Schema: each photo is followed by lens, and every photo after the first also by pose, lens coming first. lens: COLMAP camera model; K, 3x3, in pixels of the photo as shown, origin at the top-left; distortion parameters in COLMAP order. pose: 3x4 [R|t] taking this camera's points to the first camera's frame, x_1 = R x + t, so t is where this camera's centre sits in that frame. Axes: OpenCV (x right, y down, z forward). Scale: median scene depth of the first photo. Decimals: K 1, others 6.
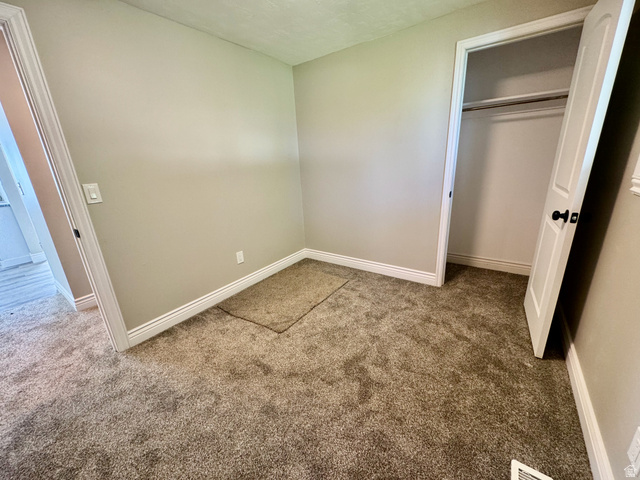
lens RADIAL K [[261.9, 0, 318.3], [0, 261.9, 240.0], [0, 0, 1]] dist [-0.007064, -0.000121]
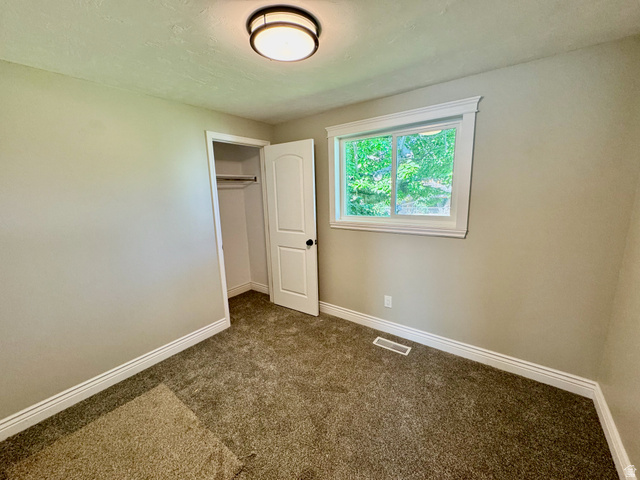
lens RADIAL K [[261.9, 0, 318.3], [0, 261.9, 240.0], [0, 0, 1]] dist [-0.007064, -0.000121]
pose [[0.000504, -0.141238, 0.989975, -0.730305], [0.321791, 0.937342, 0.133565, -0.242228], [-0.946811, 0.318498, 0.045922, 0.553843]]
